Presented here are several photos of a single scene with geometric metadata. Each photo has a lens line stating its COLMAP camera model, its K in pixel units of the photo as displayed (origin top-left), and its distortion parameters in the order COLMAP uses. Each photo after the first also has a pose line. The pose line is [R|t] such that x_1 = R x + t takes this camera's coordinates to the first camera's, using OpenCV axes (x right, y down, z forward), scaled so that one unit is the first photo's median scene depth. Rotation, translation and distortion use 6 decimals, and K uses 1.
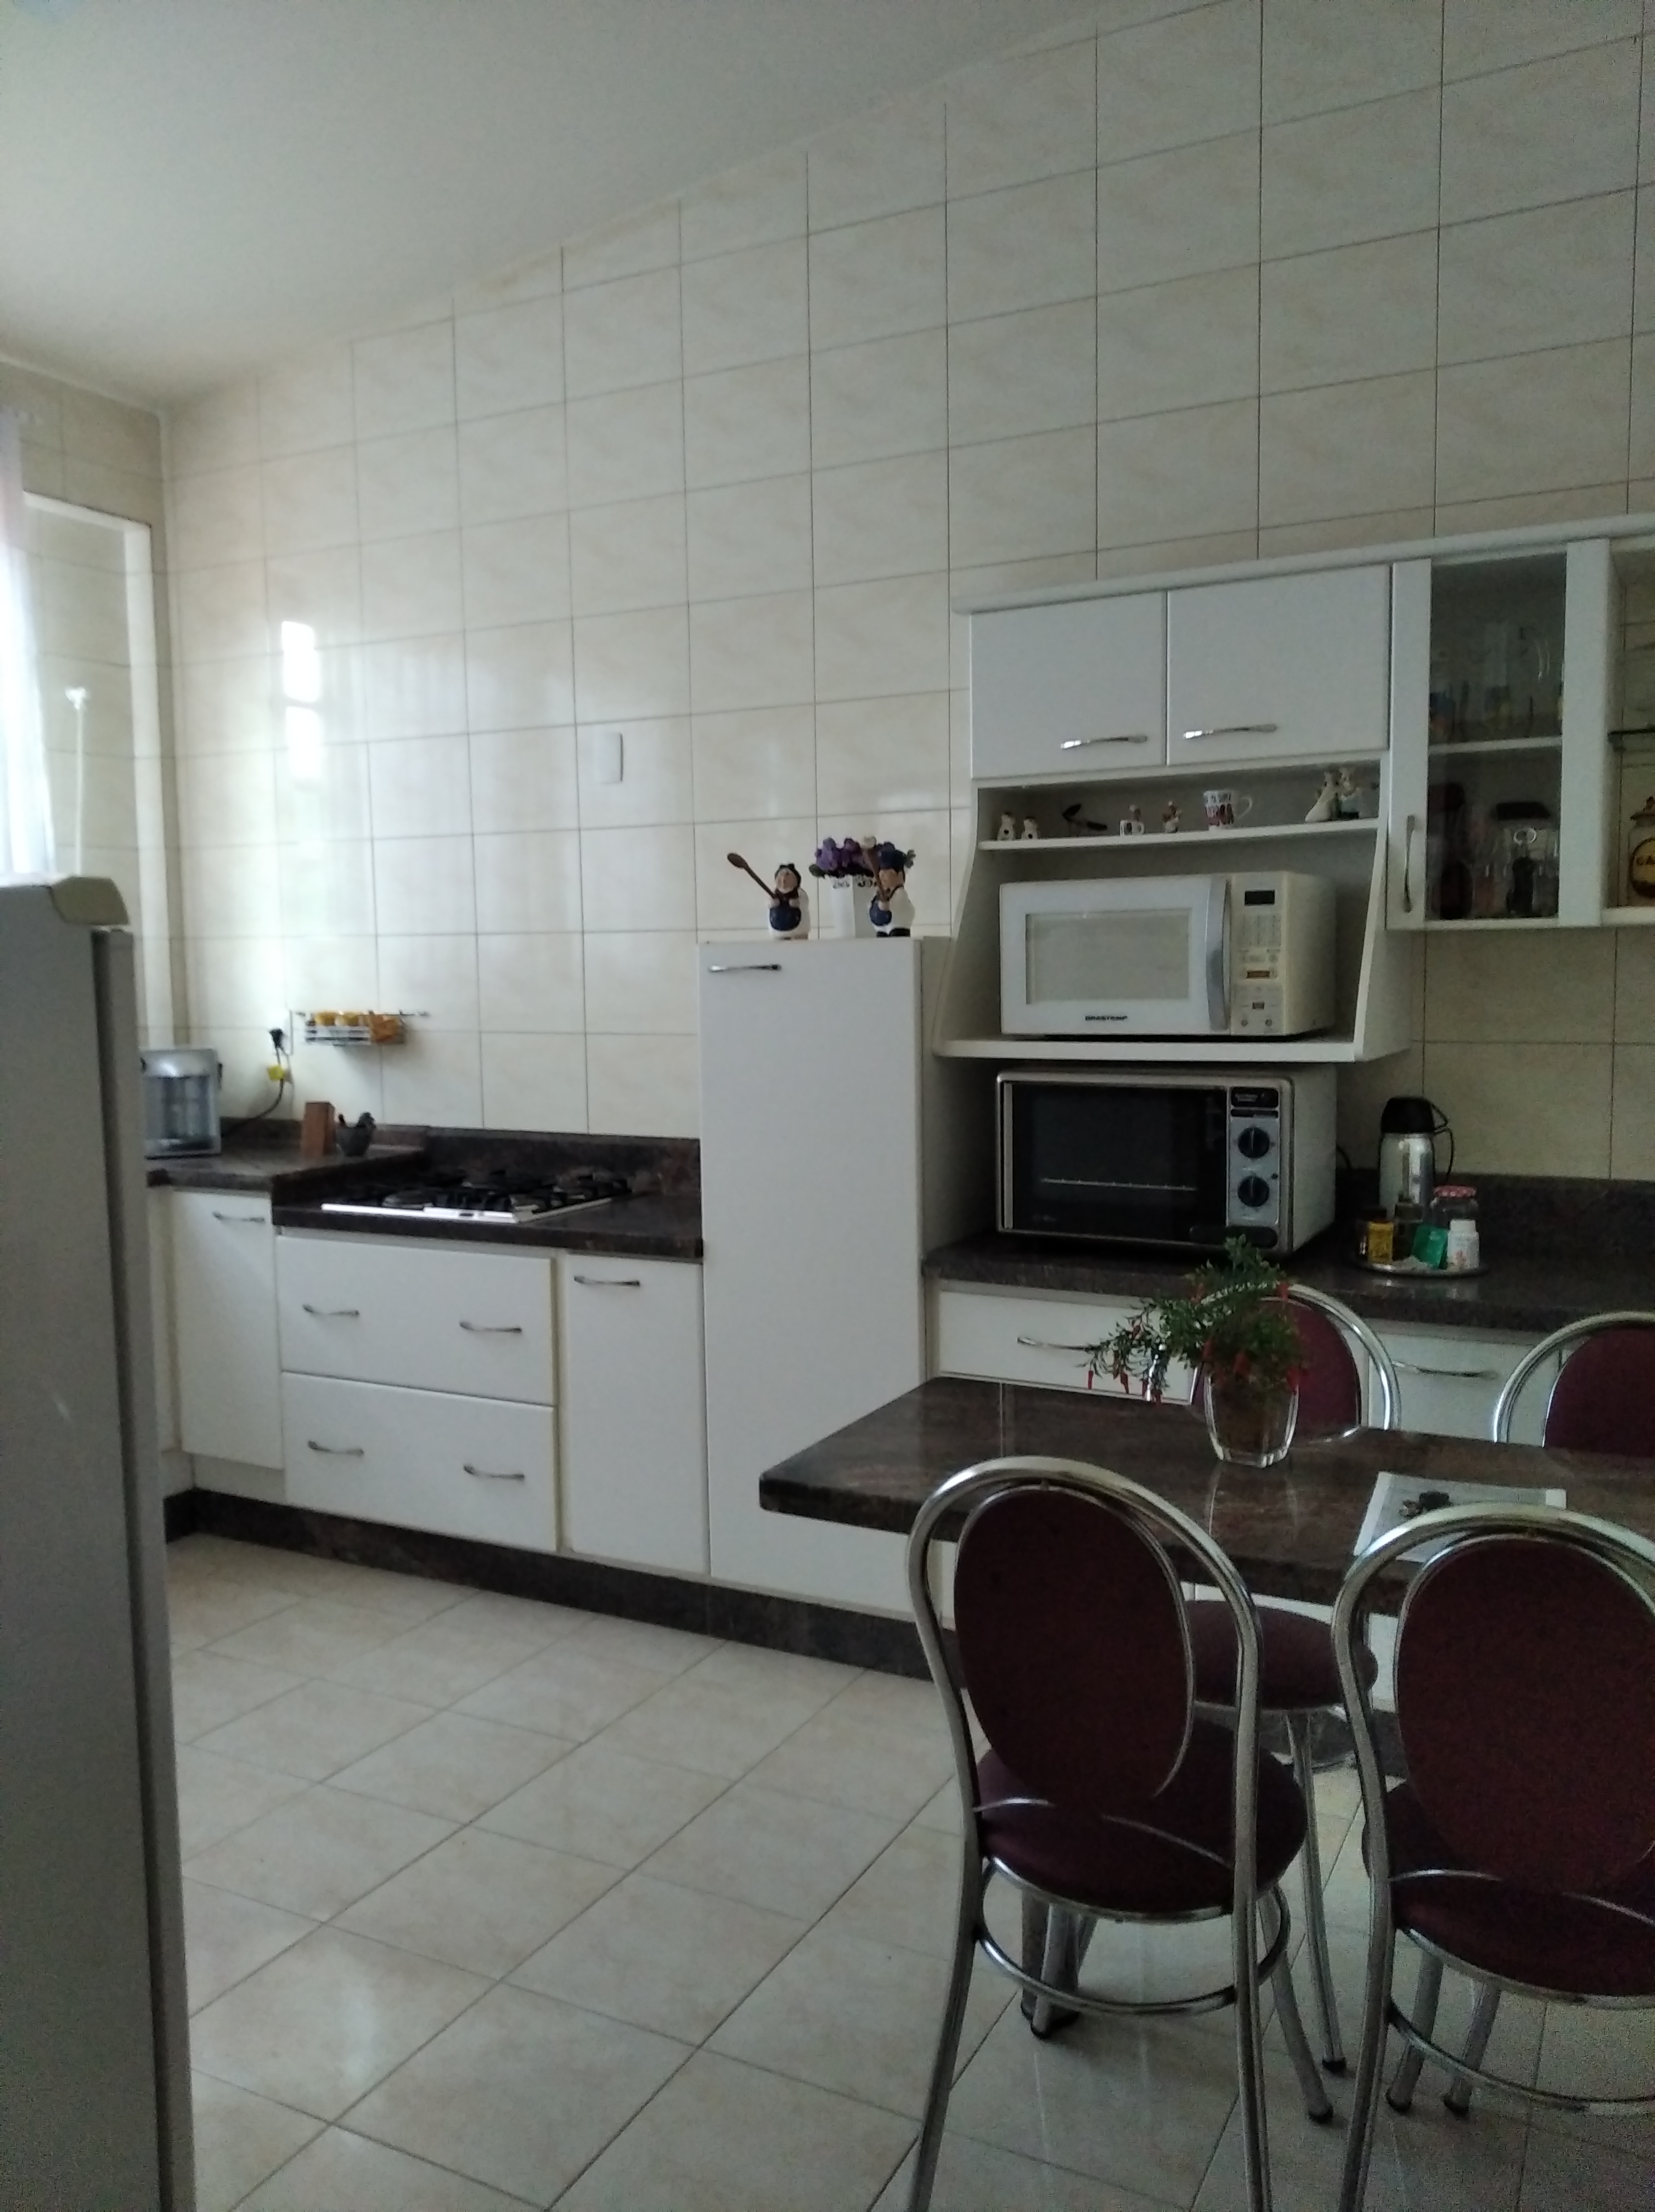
lens RADIAL K [[1702.6, 0, 827.5], [0, 1702.6, 1108.2], [0, 0, 1]] dist [0.012107, -0.009573]
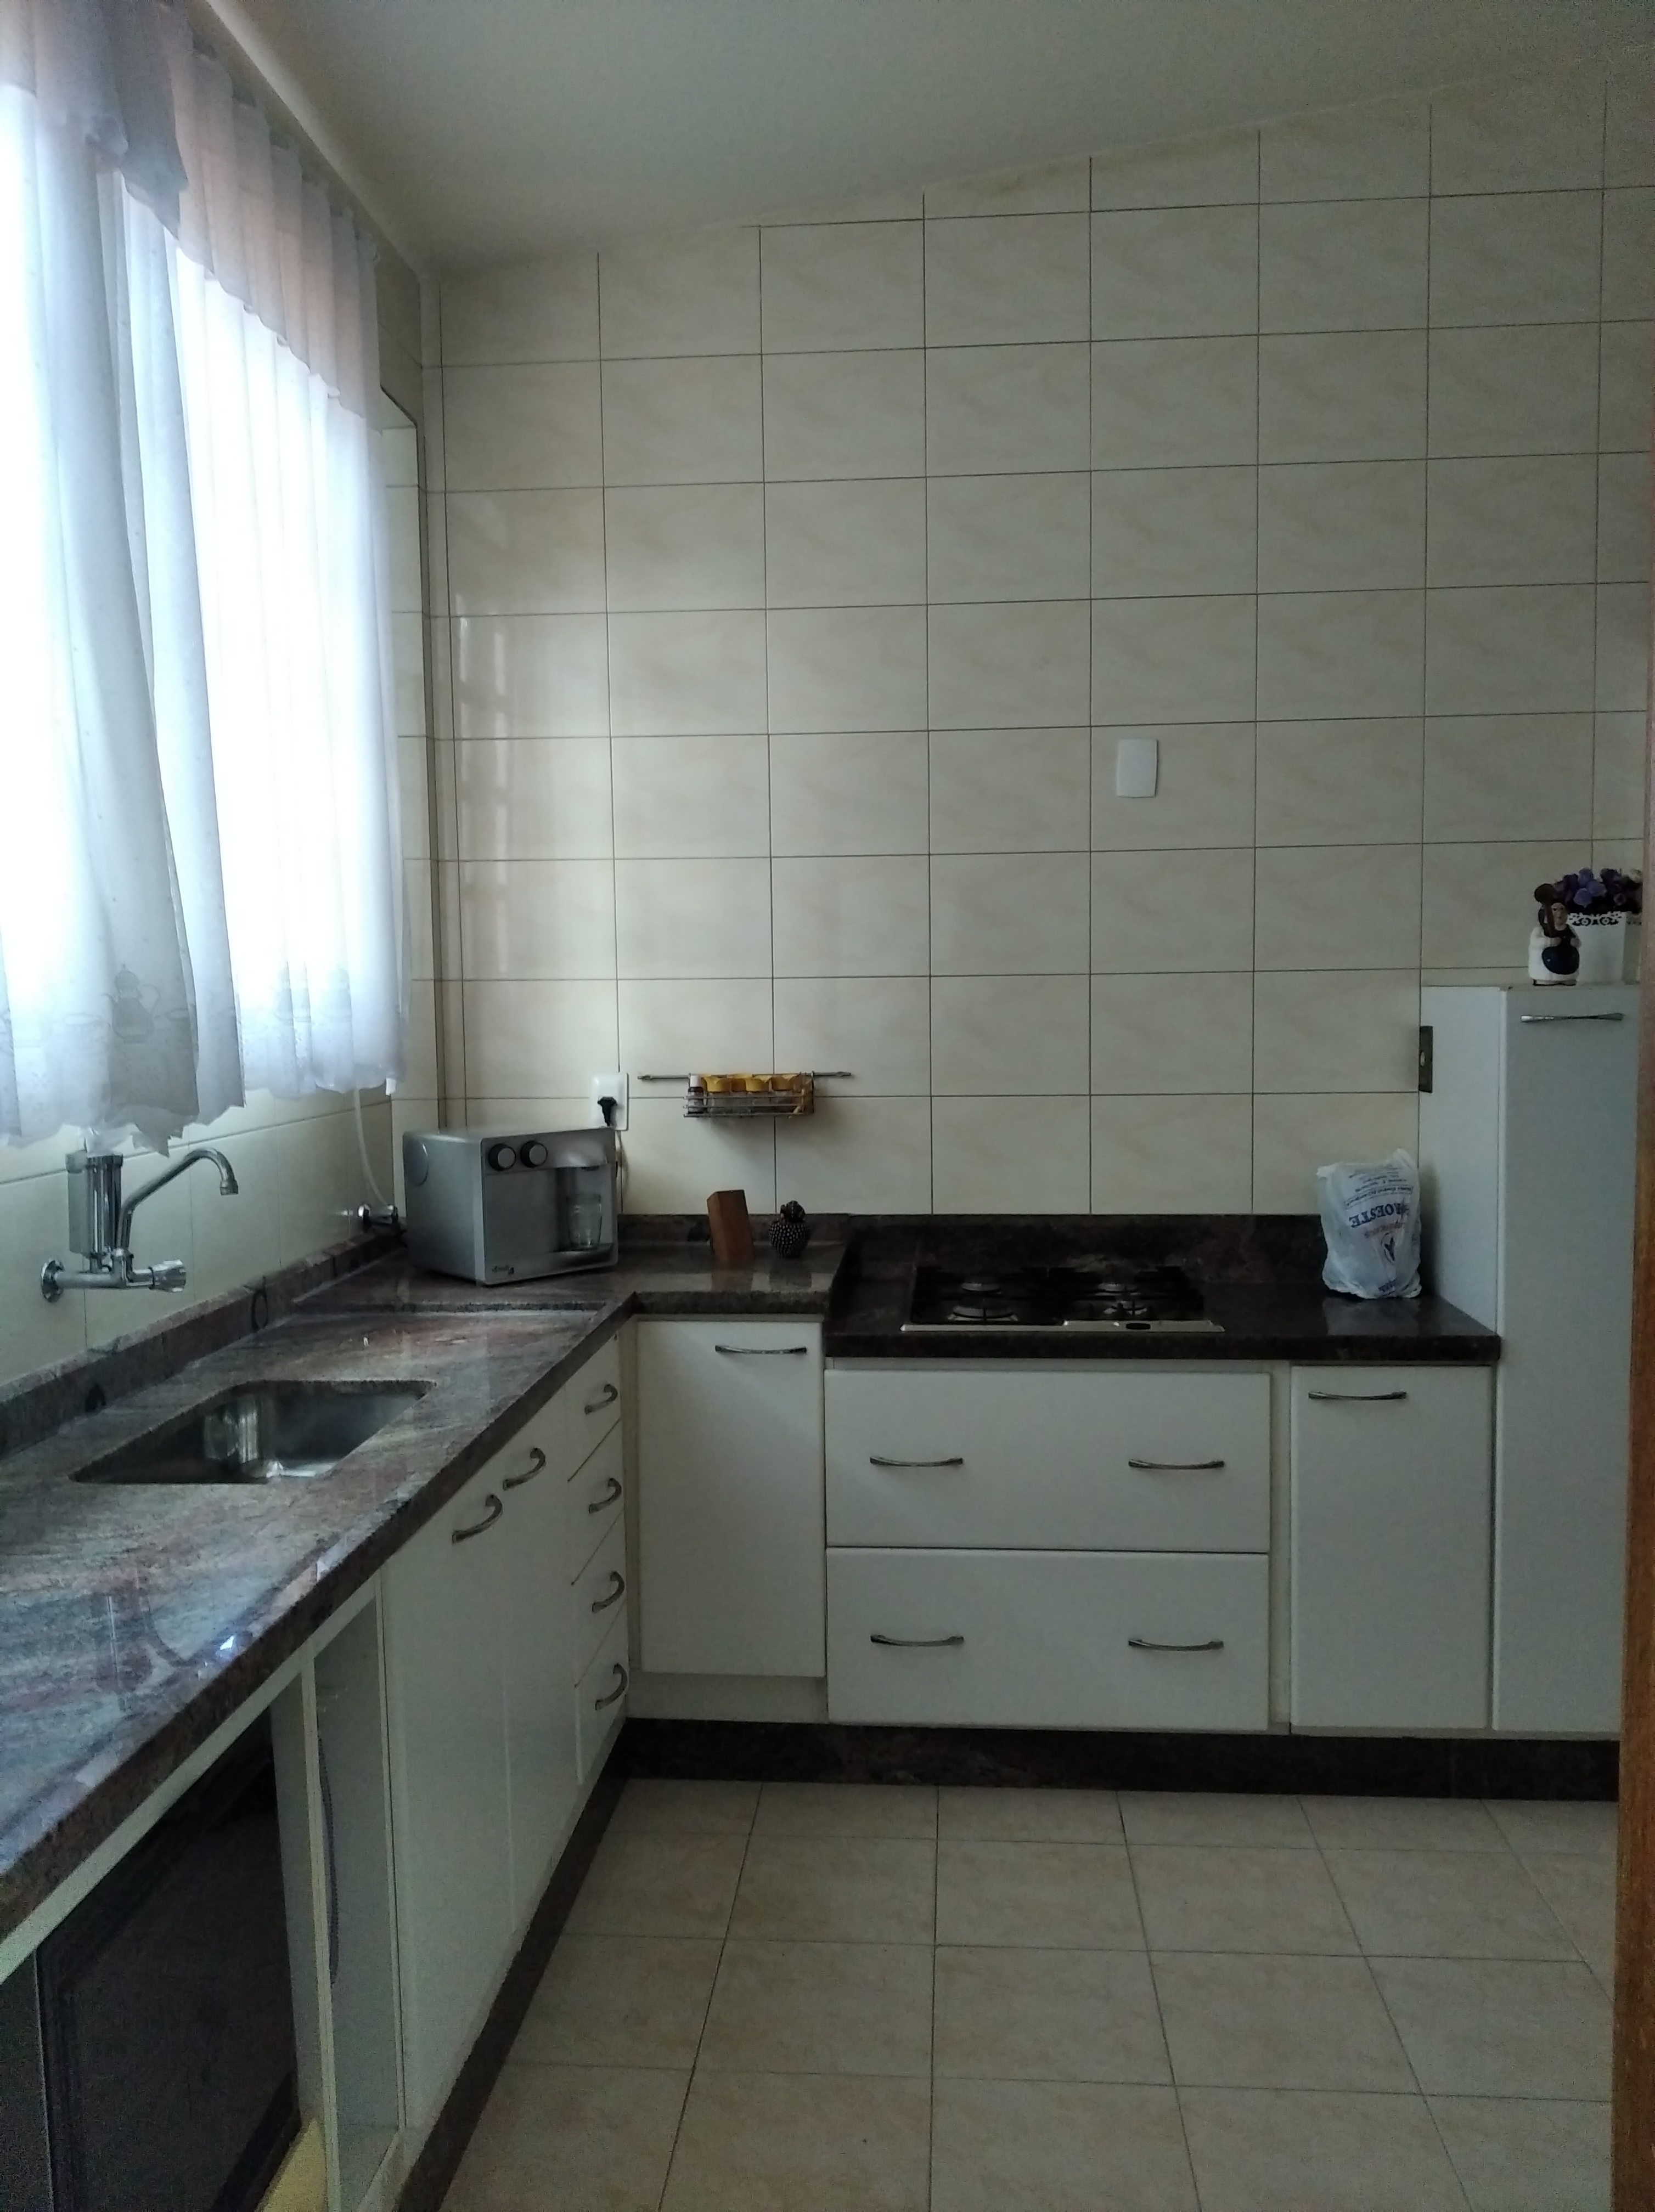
lens RADIAL K [[1702.6, 0, 829.4], [0, 1702.6, 1109.2], [0, 0, 1]] dist [0.012107, -0.009573]
pose [[0.917202, -0.024568, 0.397664, -0.612282], [0.032678, 0.999373, -0.013629, -0.031306], [-0.397080, 0.025495, 0.917430, 0.292788]]
